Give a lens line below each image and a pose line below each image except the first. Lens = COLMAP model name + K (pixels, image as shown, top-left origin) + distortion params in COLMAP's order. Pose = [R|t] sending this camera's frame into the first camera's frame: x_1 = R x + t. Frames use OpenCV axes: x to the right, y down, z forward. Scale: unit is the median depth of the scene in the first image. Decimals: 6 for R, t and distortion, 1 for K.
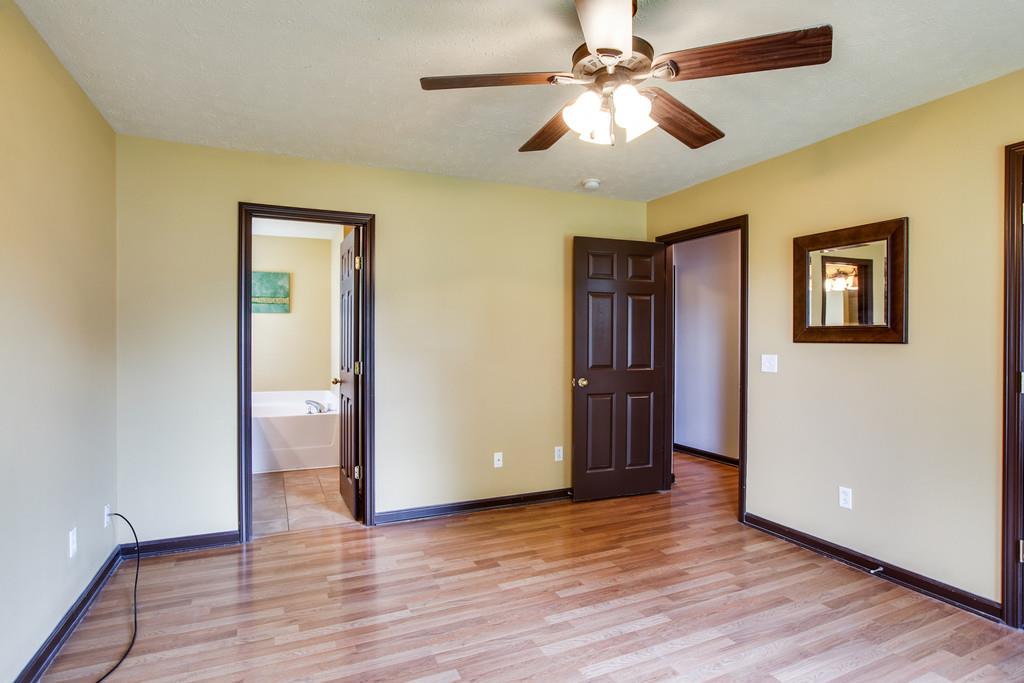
lens RADIAL K [[519.1, 0, 517.1], [0, 519.1, 339.1], [0, 0, 1]] dist [-0.049624, 0.020804]
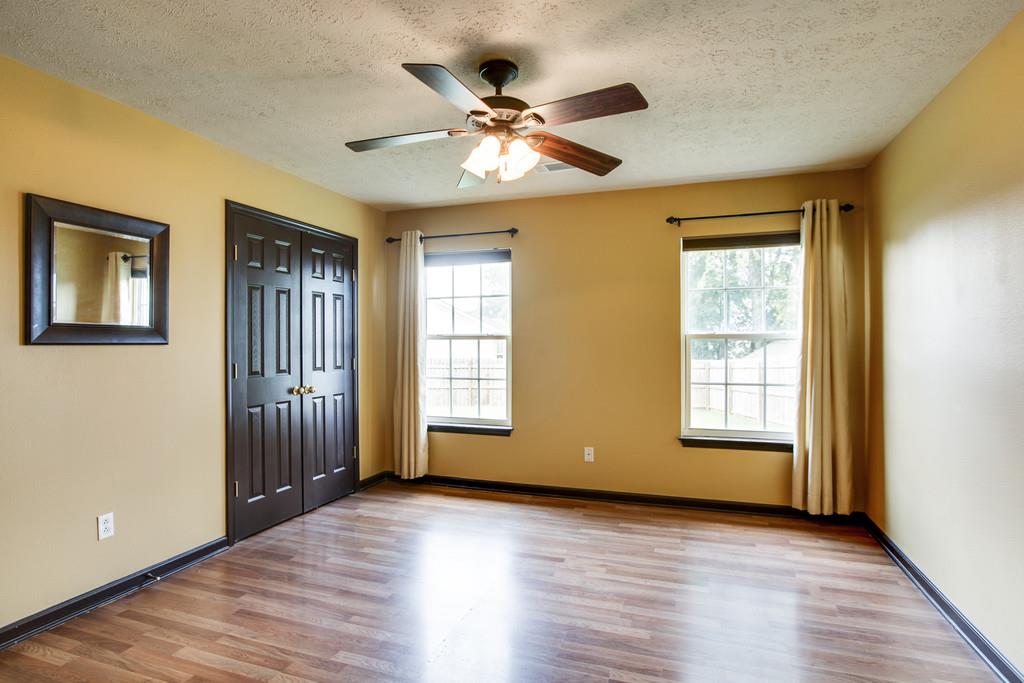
lens RADIAL K [[542.3, 0, 478.9], [0, 542.3, 341.2], [0, 0, 1]] dist [-0.045204, 0.023059]
pose [[-0.681820, 0.003116, 0.731514, -0.538141], [0.000656, 0.999993, -0.003647, 0.005776], [-0.731520, -0.002007, -0.681817, 1.414679]]
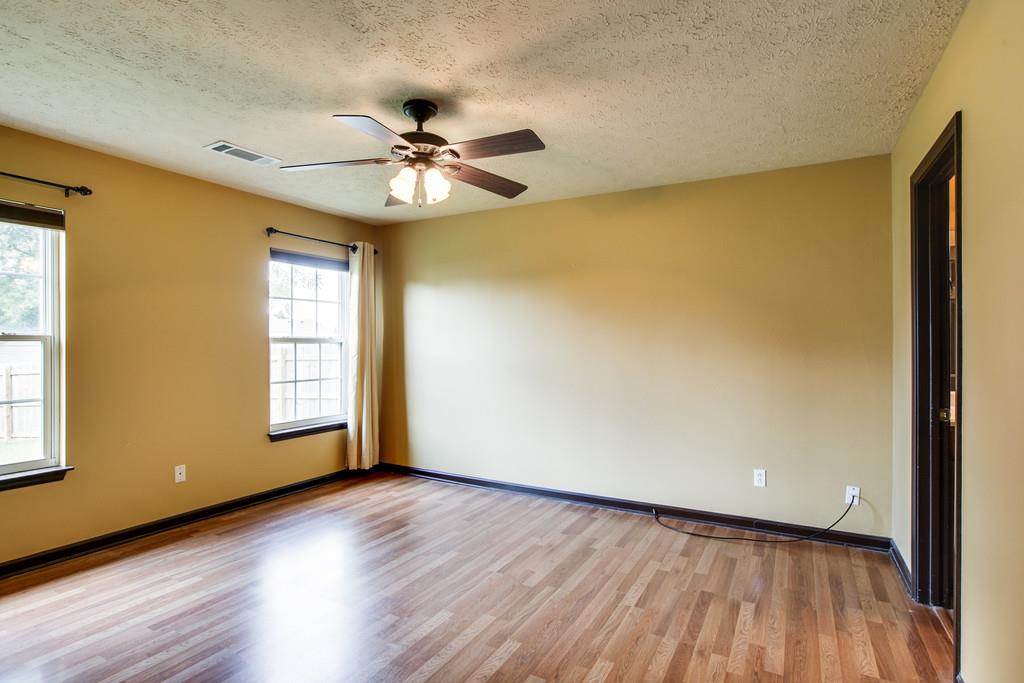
lens RADIAL K [[542.3, 0, 513.1], [0, 542.3, 343.4], [0, 0, 1]] dist [-0.045204, 0.023059]
pose [[-0.816844, -0.000345, -0.576859, 0.609043], [-0.000637, 1.000000, 0.000305, -0.003428], [0.576859, 0.000616, -0.816844, 1.736501]]
